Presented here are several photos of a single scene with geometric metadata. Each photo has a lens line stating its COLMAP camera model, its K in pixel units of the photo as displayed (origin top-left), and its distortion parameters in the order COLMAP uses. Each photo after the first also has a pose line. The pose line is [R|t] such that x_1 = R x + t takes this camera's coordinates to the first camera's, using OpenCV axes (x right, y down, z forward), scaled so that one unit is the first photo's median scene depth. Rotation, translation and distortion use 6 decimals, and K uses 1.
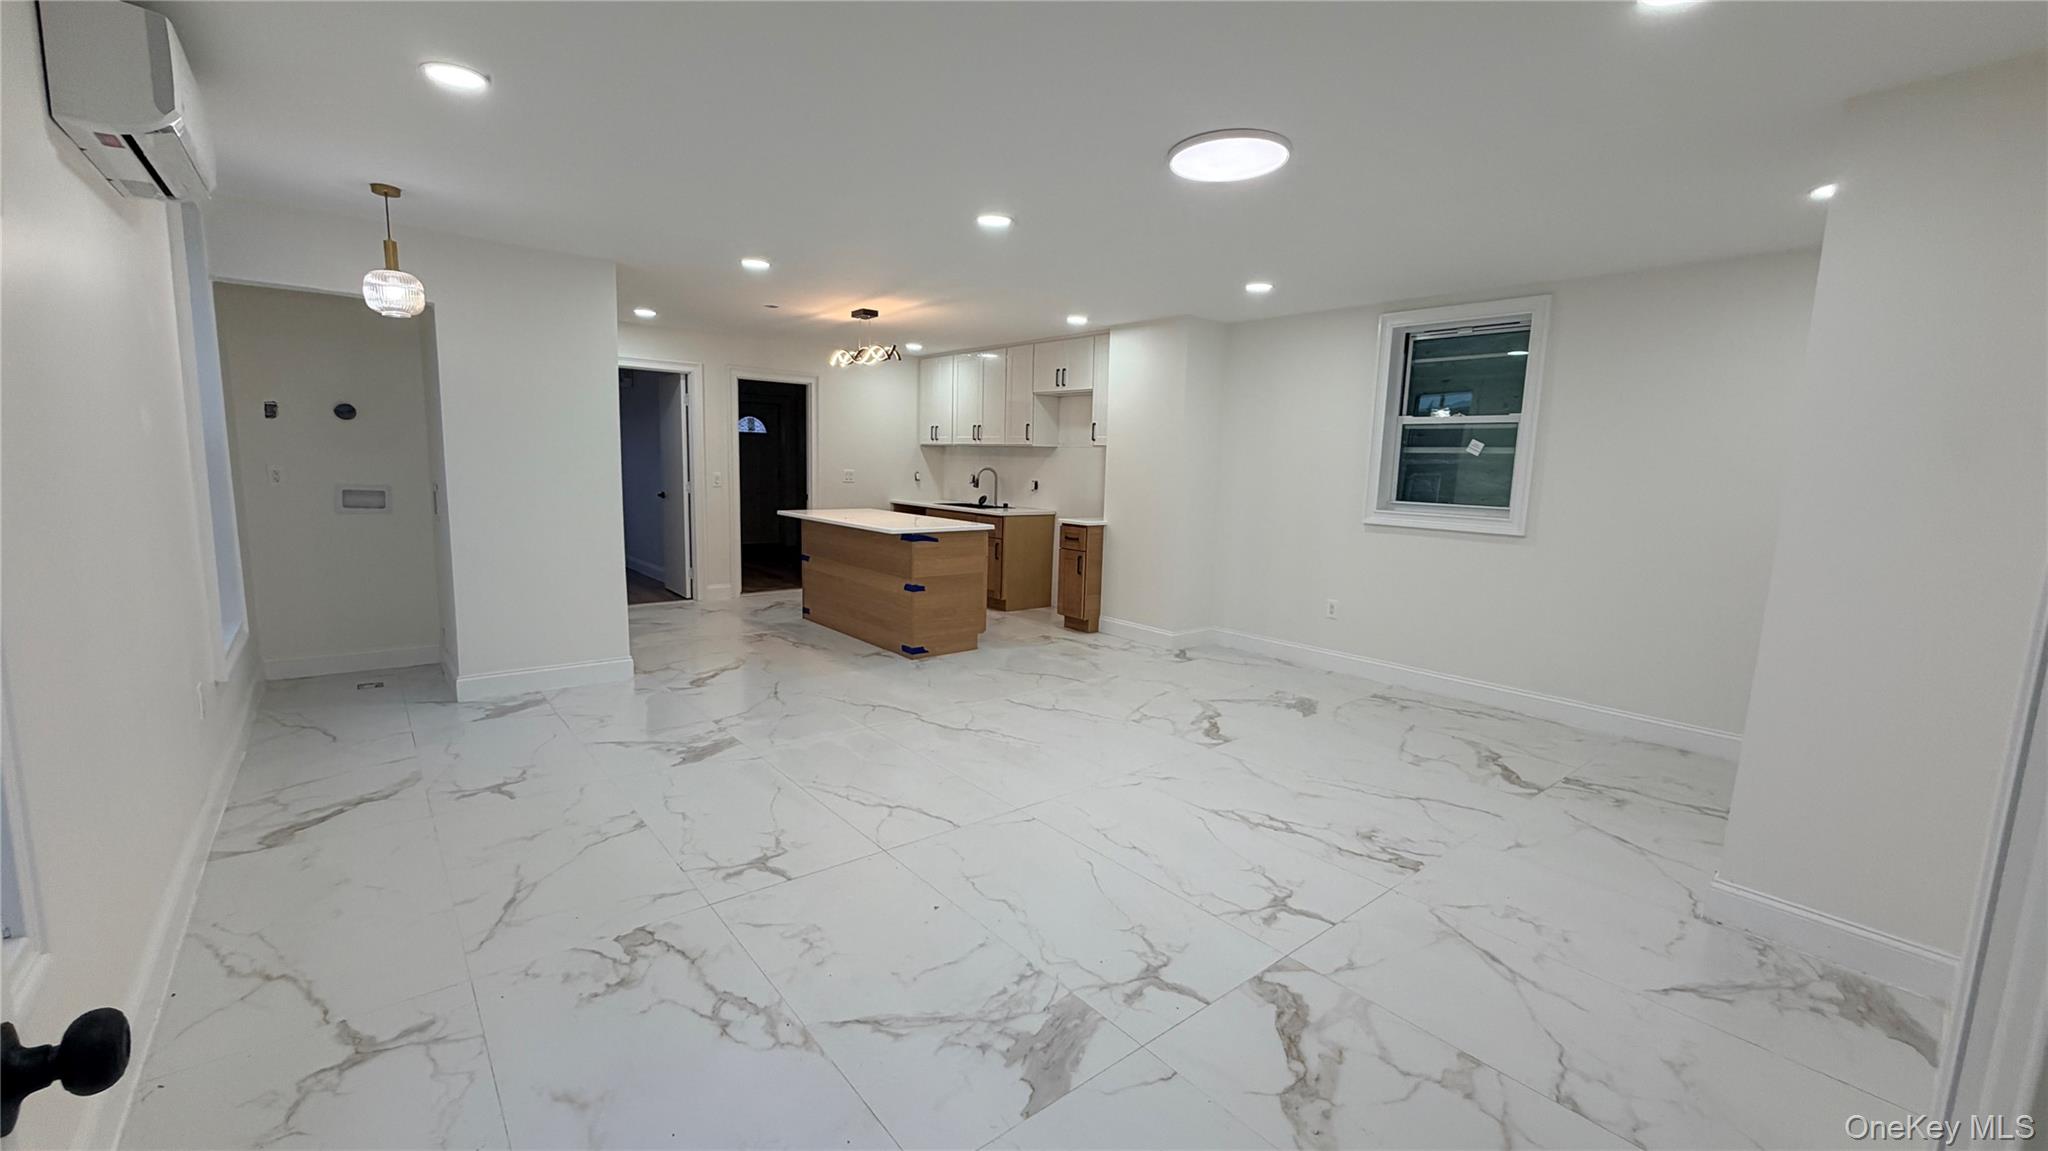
lens RADIAL K [[821.2, 0, 1013.8], [0, 821.2, 580.1], [0, 0, 1]] dist [-0.001711, -0.000538]
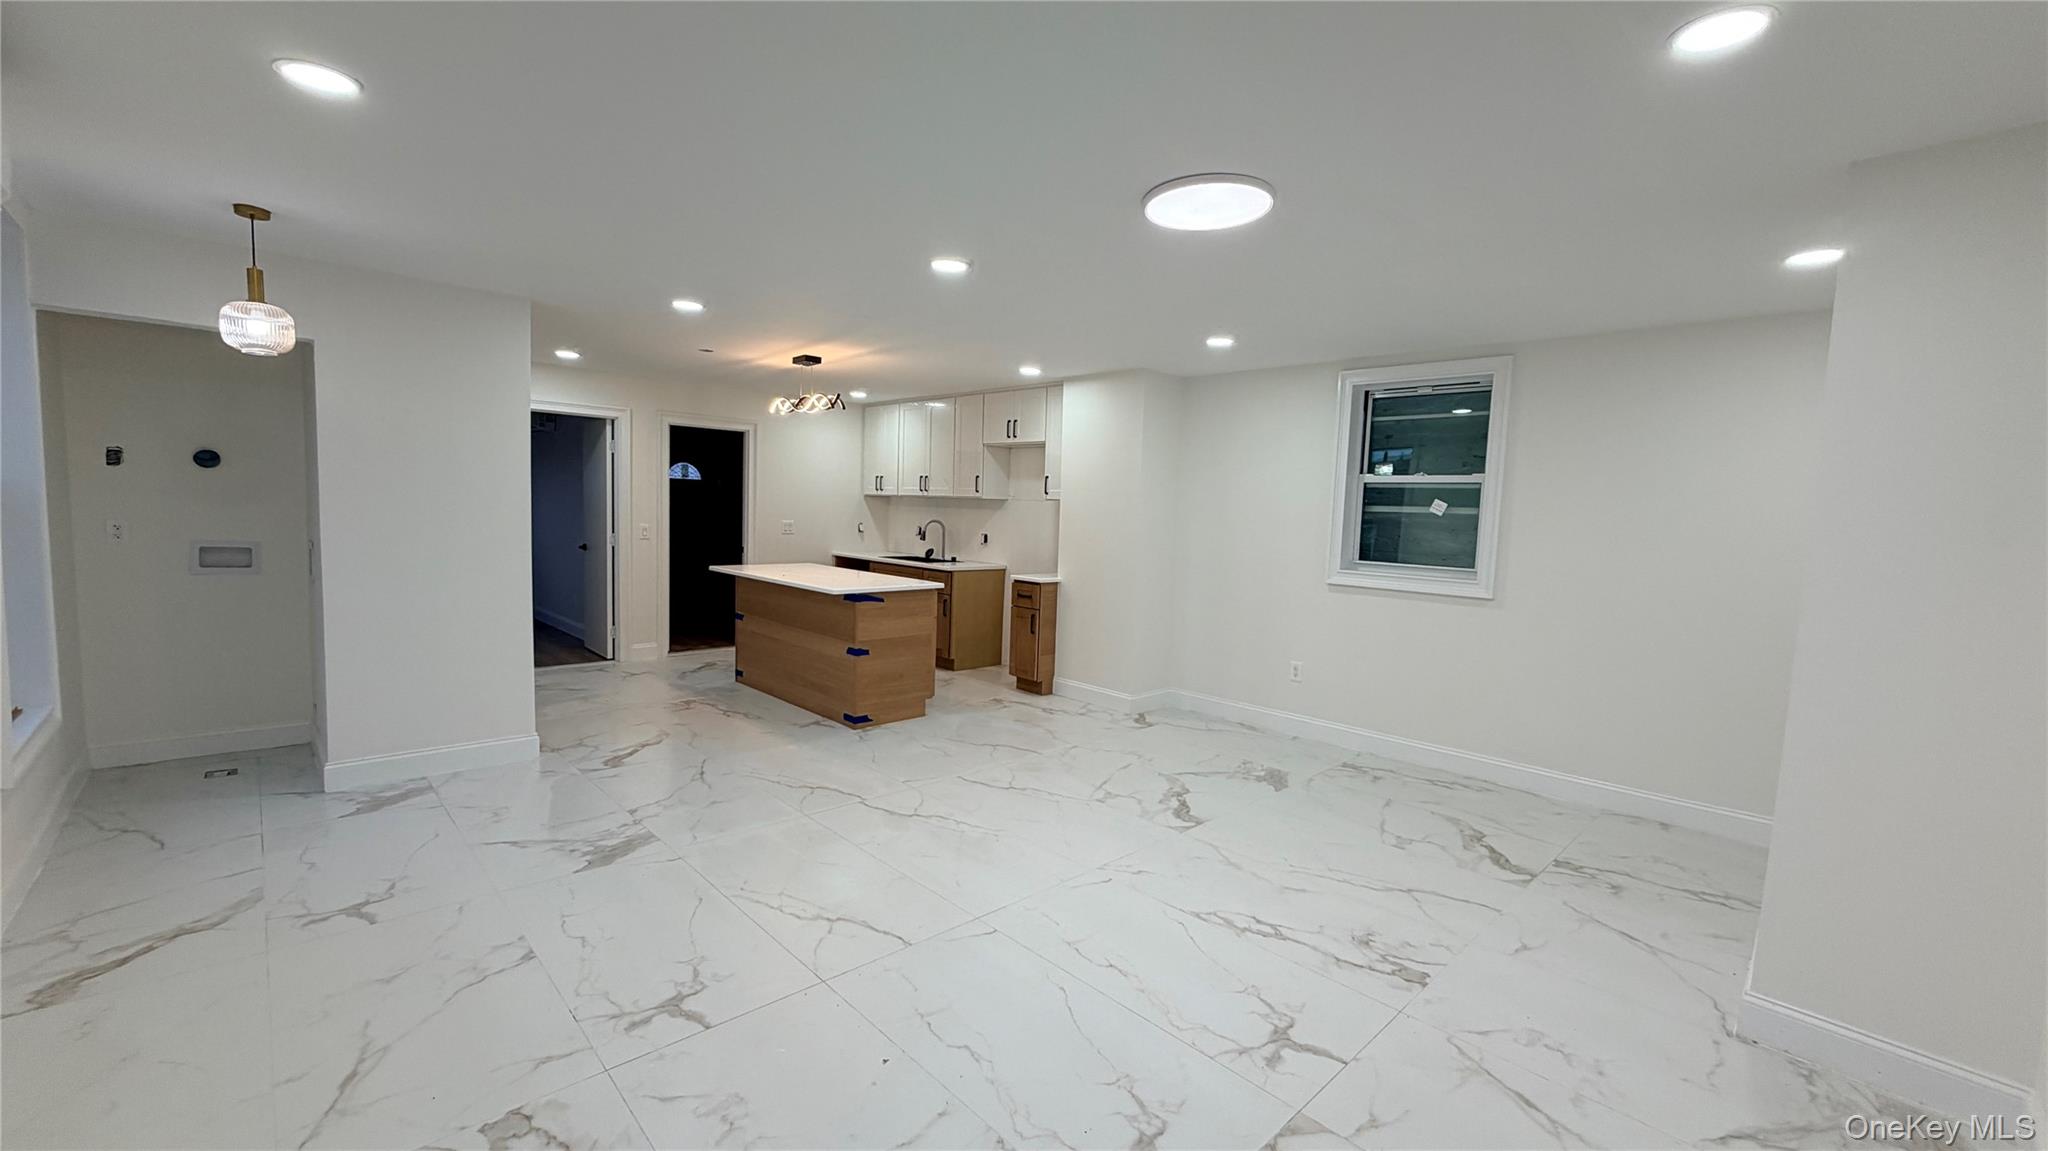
lens RADIAL K [[821.2, 0, 1014.6], [0, 821.2, 579.1], [0, 0, 1]] dist [-0.001711, -0.000538]
pose [[0.997460, 0.001059, 0.071220, -0.012275], [0.002850, 0.998495, -0.054774, -0.025031], [-0.071171, 0.054838, 0.995956, 0.068081]]
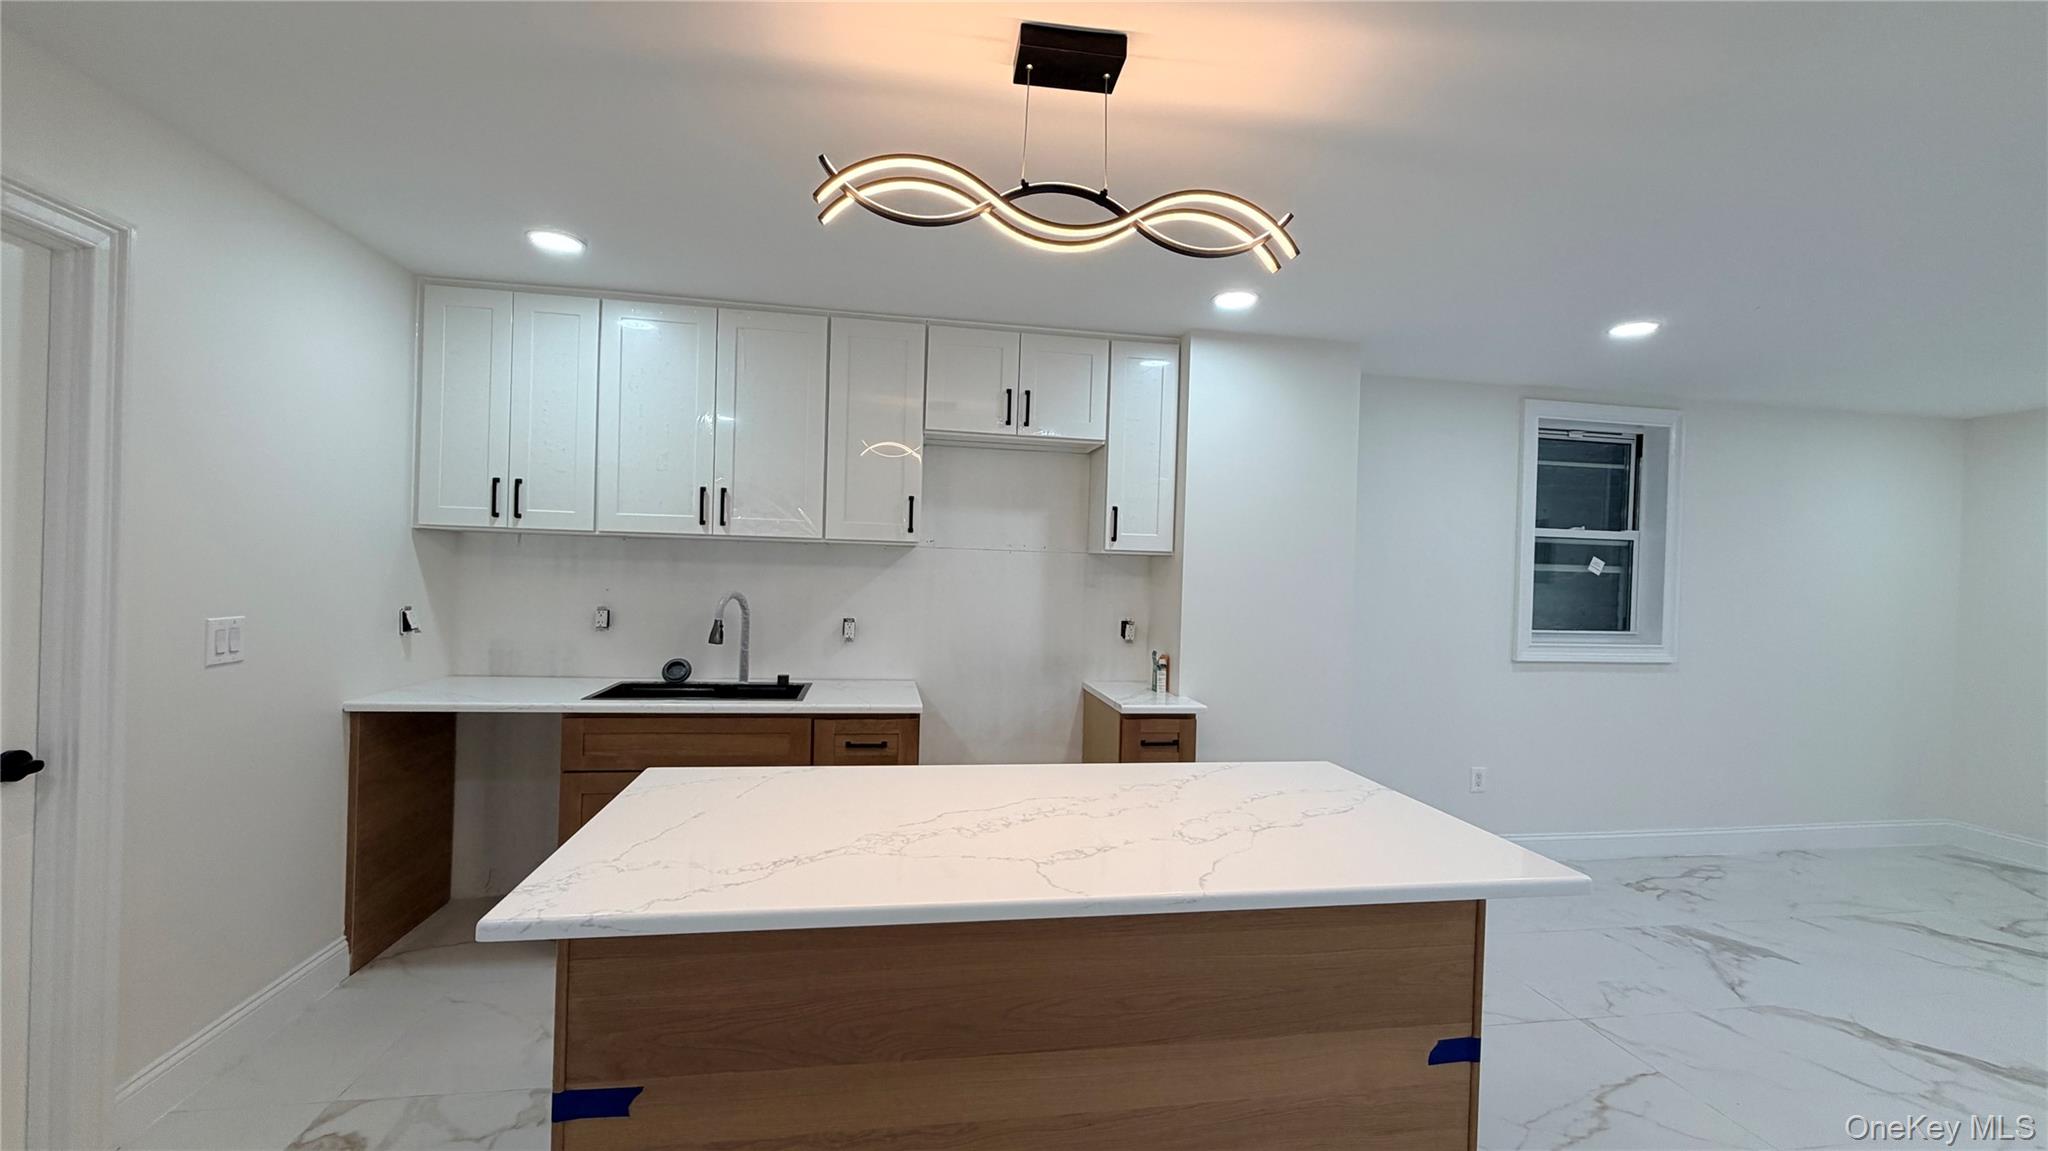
lens RADIAL K [[821.2, 0, 1023.7], [0, 821.2, 572.1], [0, 0, 1]] dist [-0.001711, -0.000538]
pose [[0.492627, -0.016139, 0.870091, -0.531406], [0.110637, 0.992876, -0.044224, -0.191324], [-0.863179, 0.118051, 0.490903, 1.142687]]
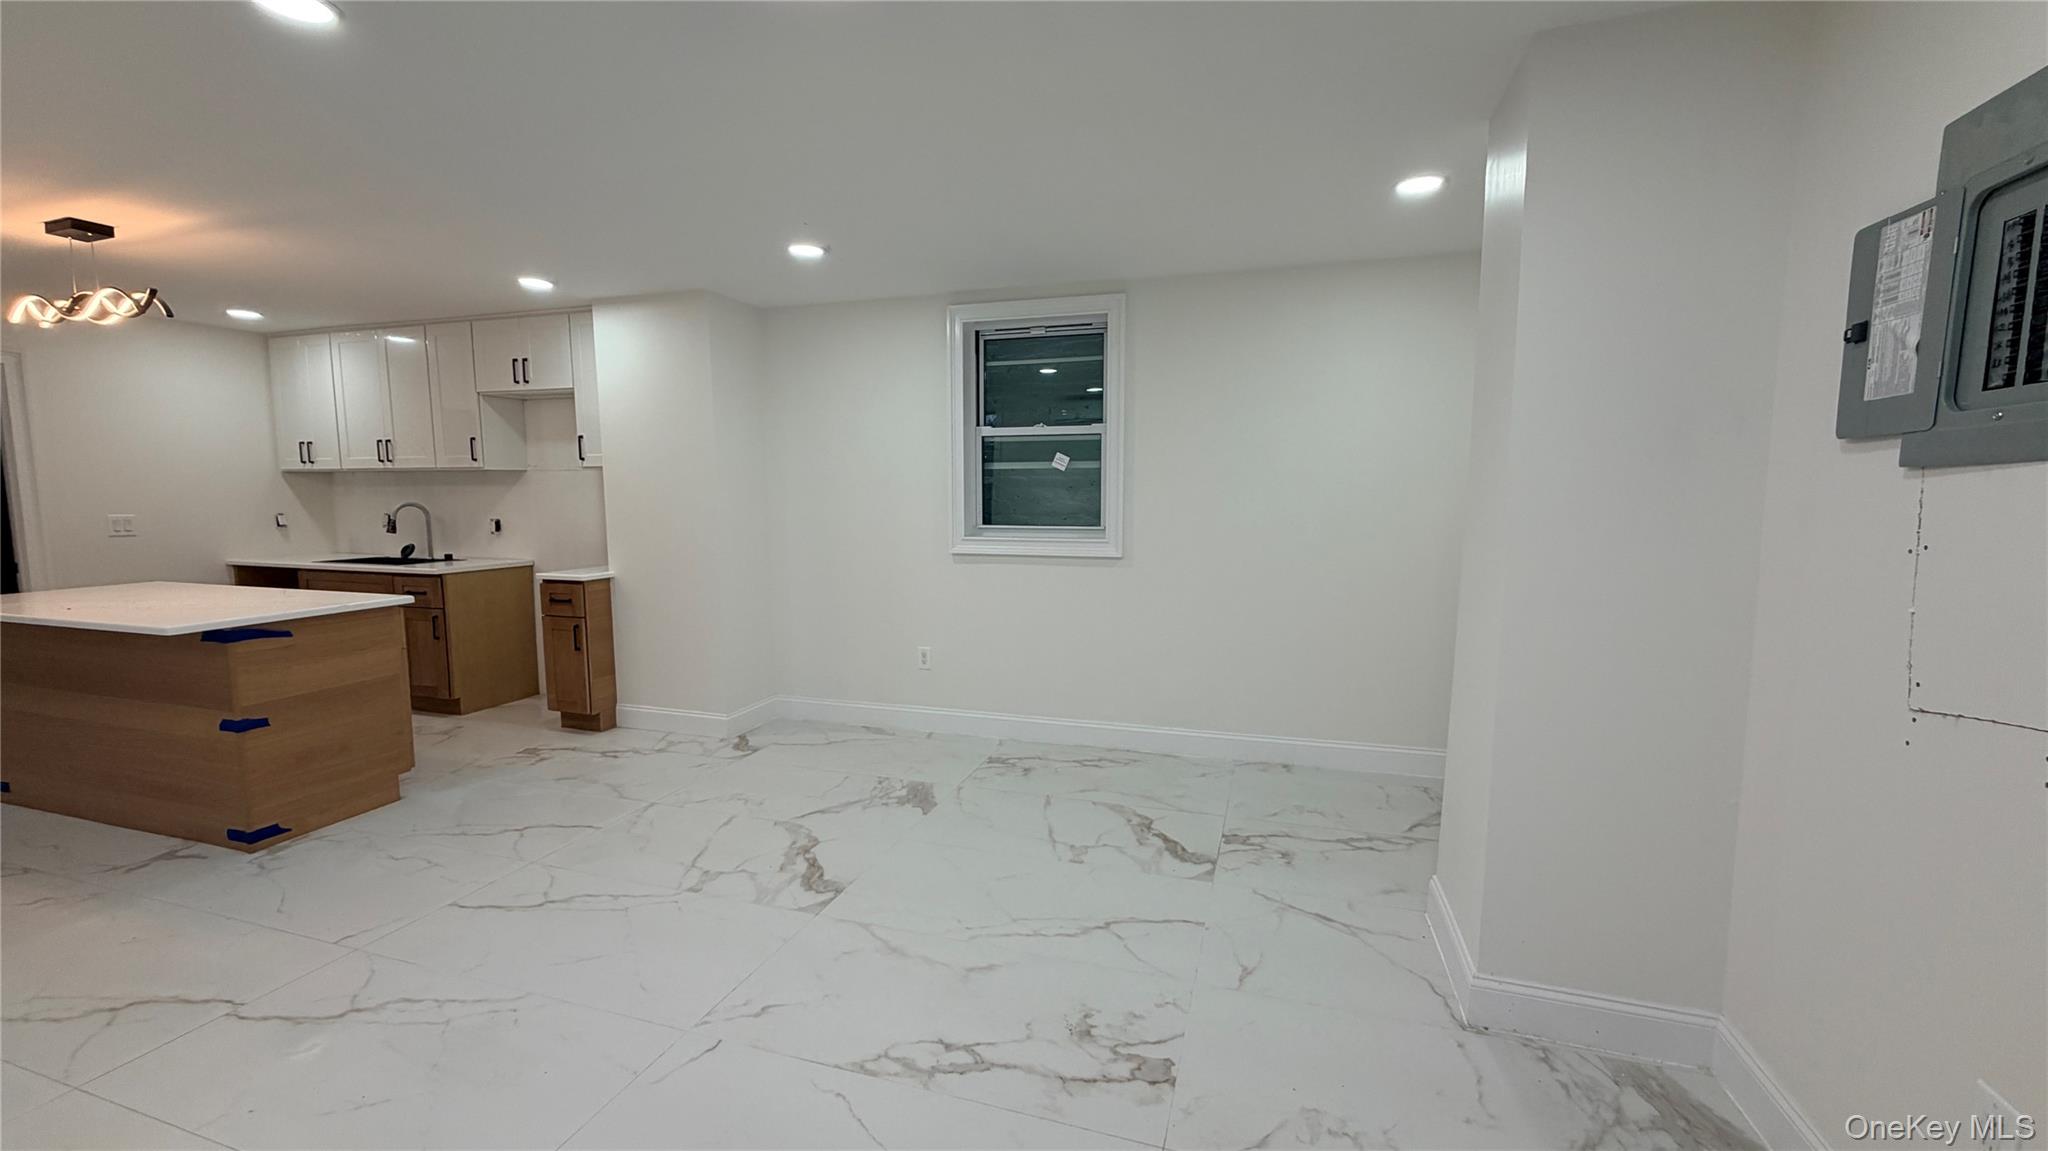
lens RADIAL K [[821.2, 0, 1022.1], [0, 821.2, 578.5], [0, 0, 1]] dist [-0.001711, -0.000538]
pose [[0.839146, -0.086234, 0.537026, 0.037840], [0.102157, 0.994768, 0.000108, -0.041187], [-0.534226, 0.054770, 0.843566, 0.286550]]
